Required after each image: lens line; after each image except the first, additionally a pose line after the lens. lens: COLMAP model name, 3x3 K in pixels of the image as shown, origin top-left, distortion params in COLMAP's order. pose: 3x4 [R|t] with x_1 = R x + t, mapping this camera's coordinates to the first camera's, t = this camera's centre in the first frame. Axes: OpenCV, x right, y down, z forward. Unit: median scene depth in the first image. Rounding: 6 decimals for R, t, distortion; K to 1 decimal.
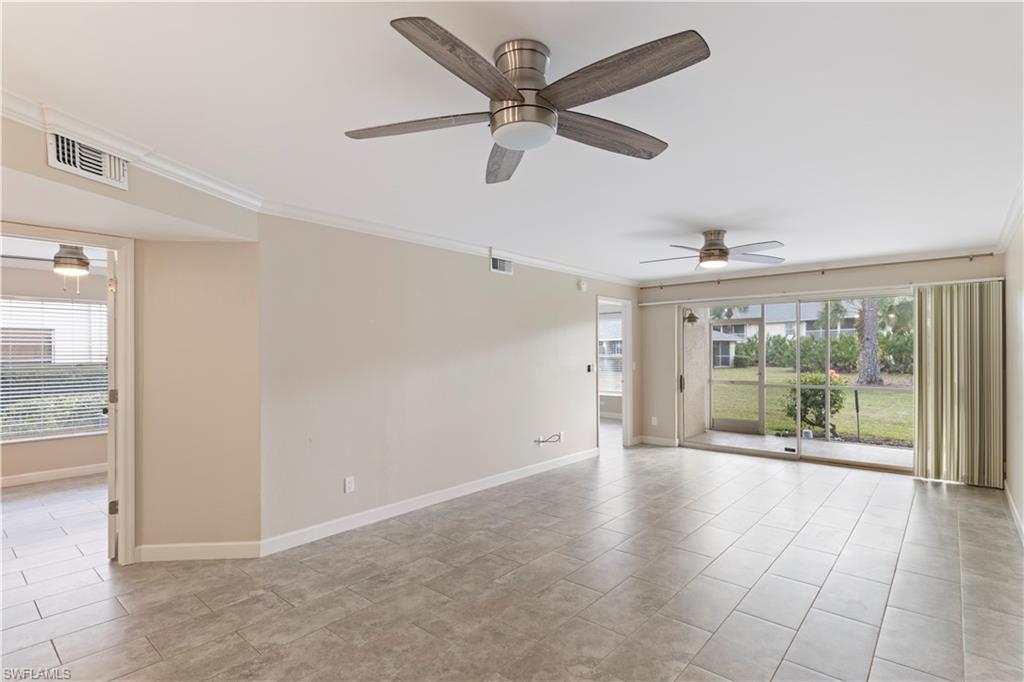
lens RADIAL K [[485.1, 0, 515.0], [0, 485.1, 350.1], [0, 0, 1]] dist [-0.000997, 0.000881]
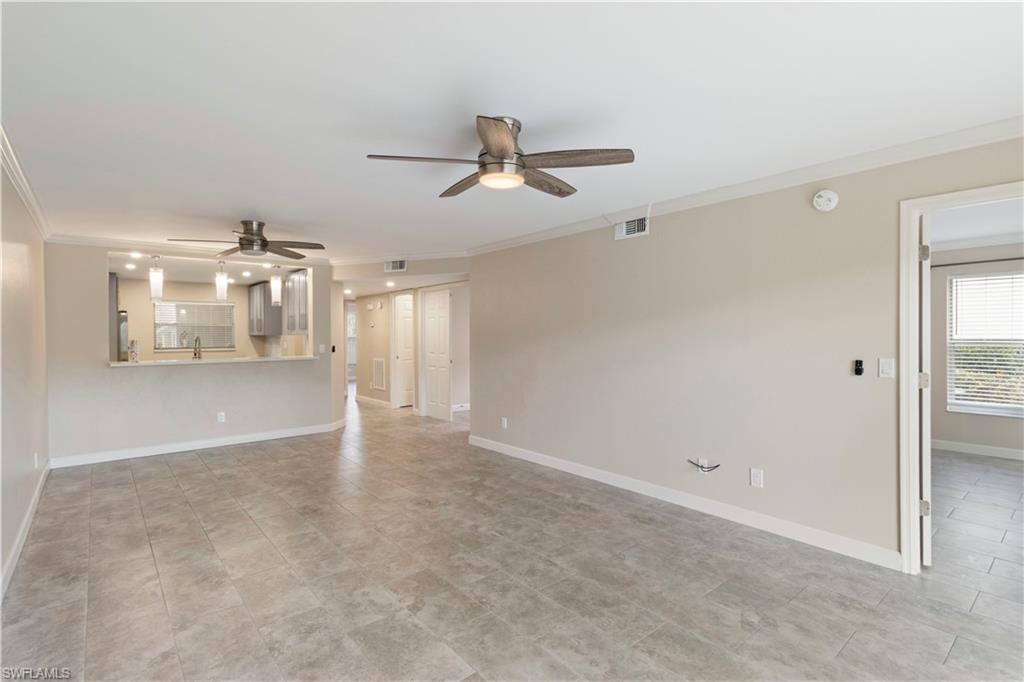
lens RADIAL K [[485.1, 0, 514.4], [0, 485.1, 335.0], [0, 0, 1]] dist [-0.000997, 0.000881]
pose [[-0.128163, 0.015023, -0.991639, 0.898420], [0.007287, 0.999873, 0.014206, -0.003315], [0.991726, -0.005405, -0.128256, 1.005157]]
